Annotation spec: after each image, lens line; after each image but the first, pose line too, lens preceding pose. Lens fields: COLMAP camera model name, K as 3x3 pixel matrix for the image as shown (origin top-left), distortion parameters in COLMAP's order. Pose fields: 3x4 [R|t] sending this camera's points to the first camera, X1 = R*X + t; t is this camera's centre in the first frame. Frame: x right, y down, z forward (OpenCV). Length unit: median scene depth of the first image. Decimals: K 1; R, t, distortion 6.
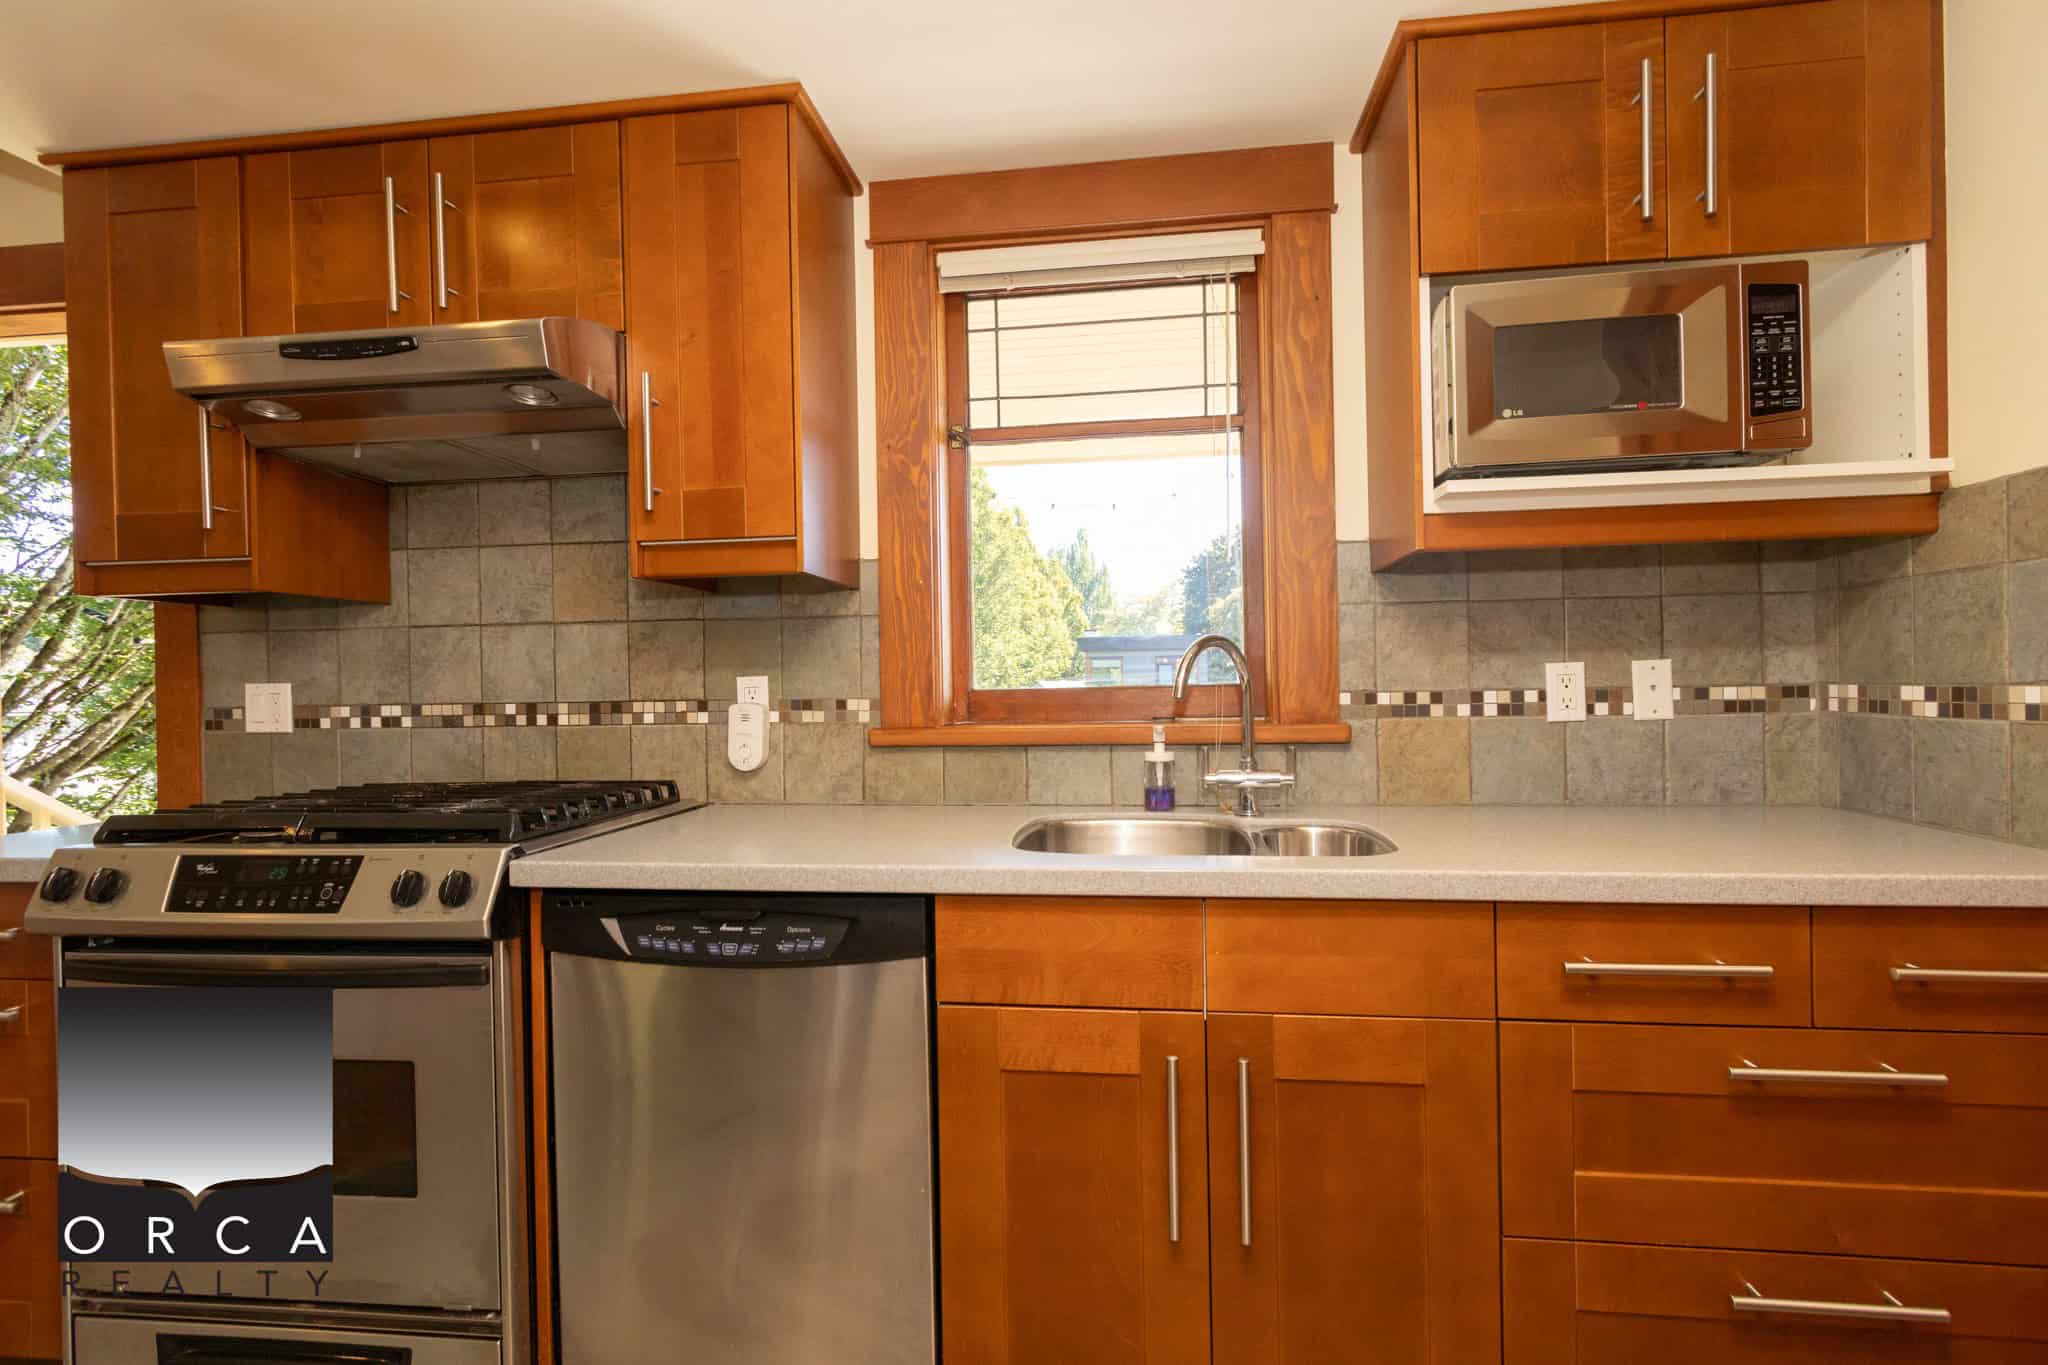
lens RADIAL K [[928.4, 0, 1033.4], [0, 928.4, 694.3], [0, 0, 1]] dist [0.002261, 0.000343]
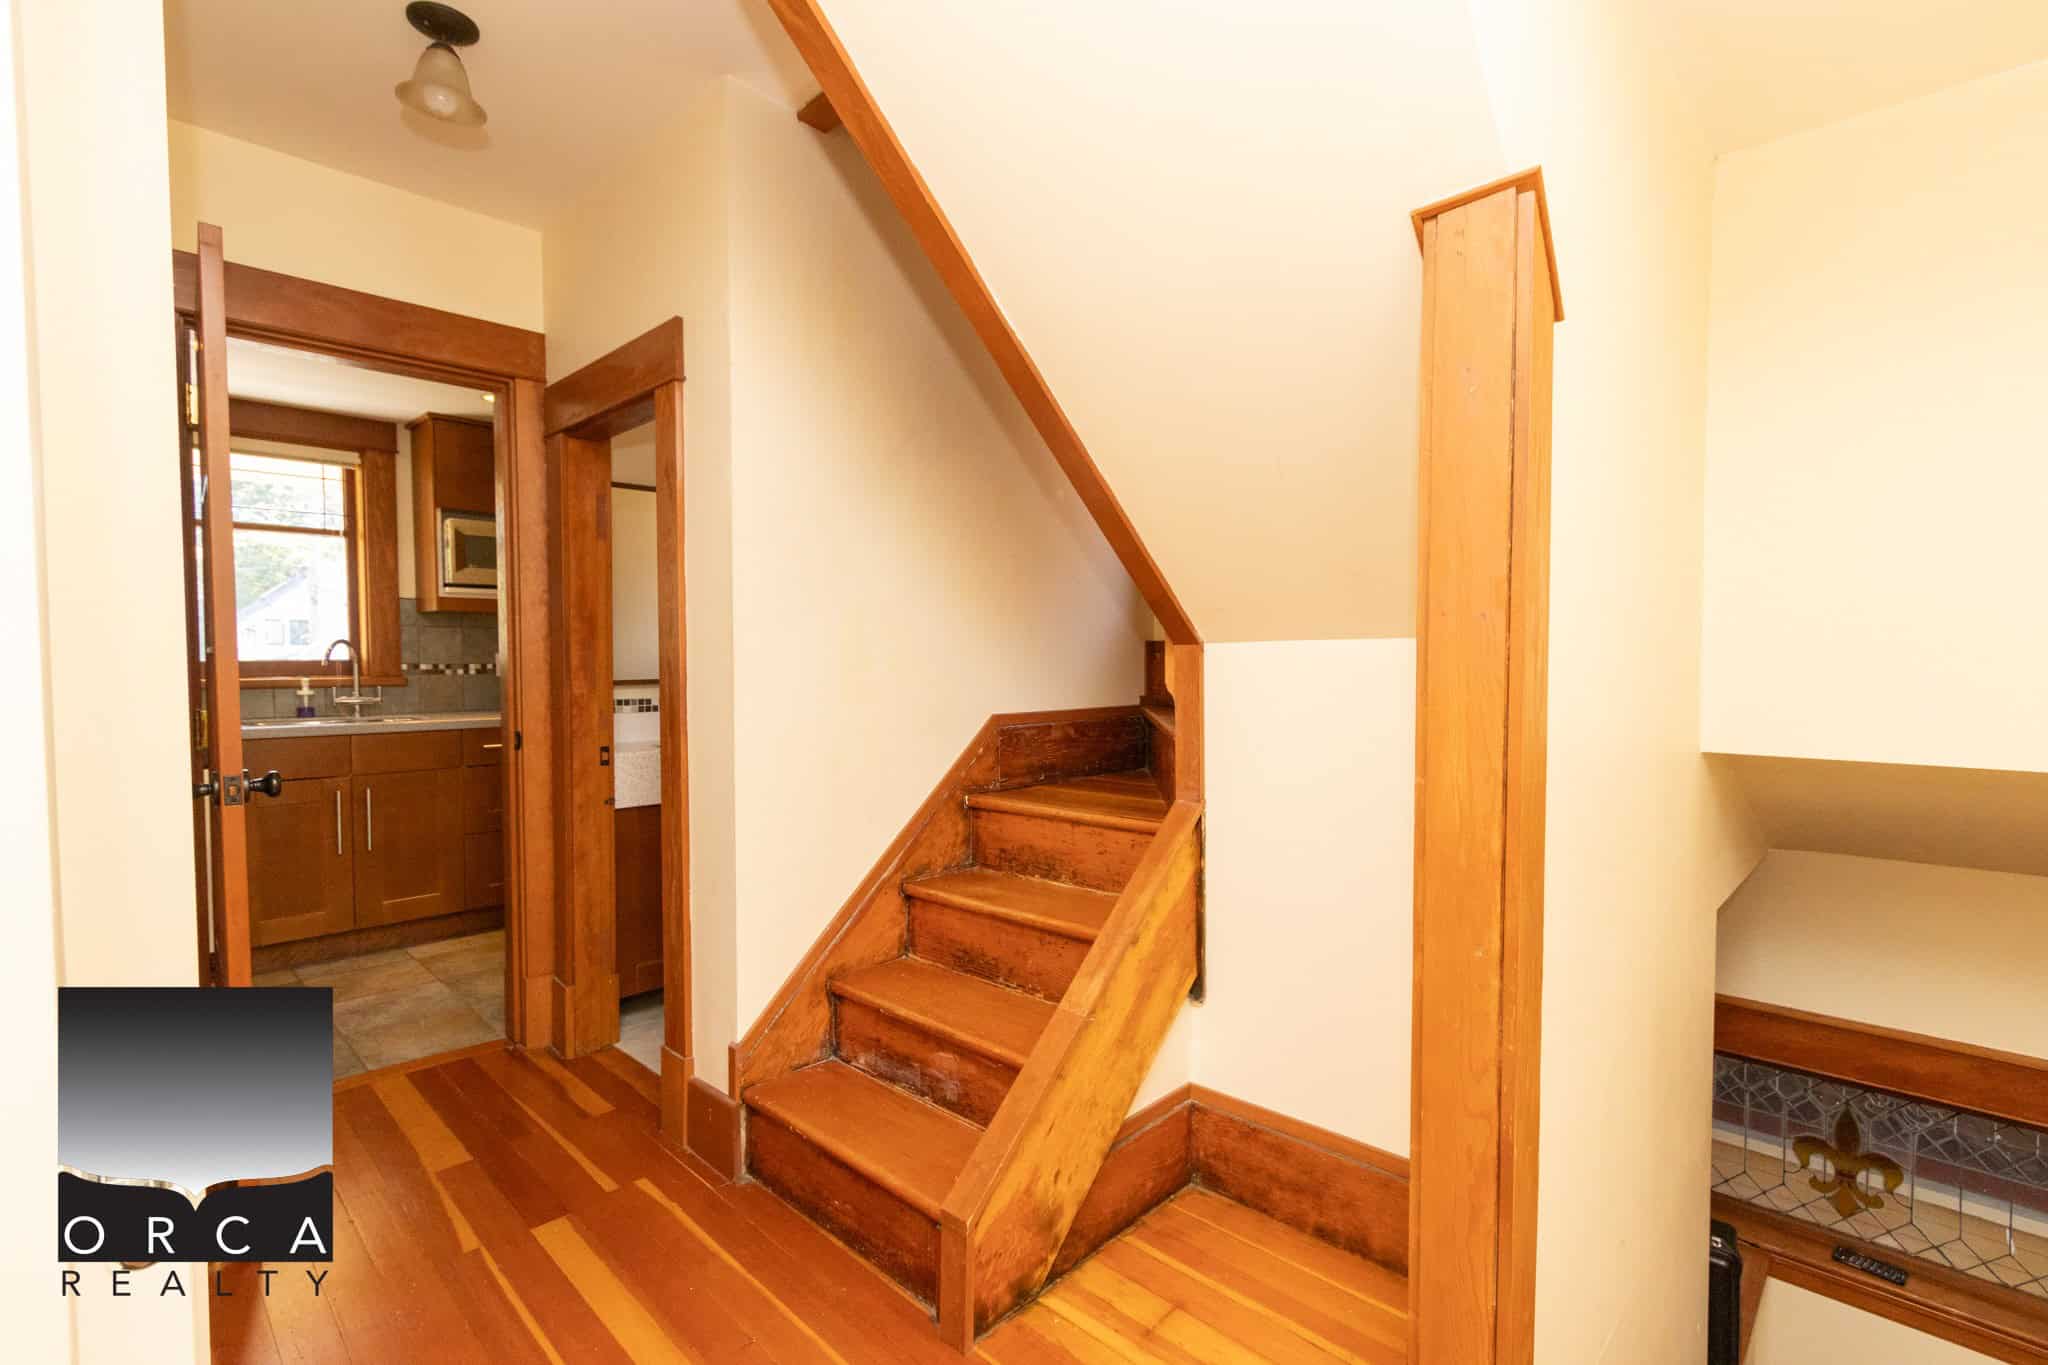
lens RADIAL K [[928.4, 0, 1033.4], [0, 928.4, 694.3], [0, 0, 1]] dist [0.002261, 0.000343]
pose [[0.591005, -0.014235, 0.806542, -0.602445], [-0.011925, 0.999581, 0.026380, -0.005734], [-0.806580, -0.025208, 0.590587, -1.623087]]
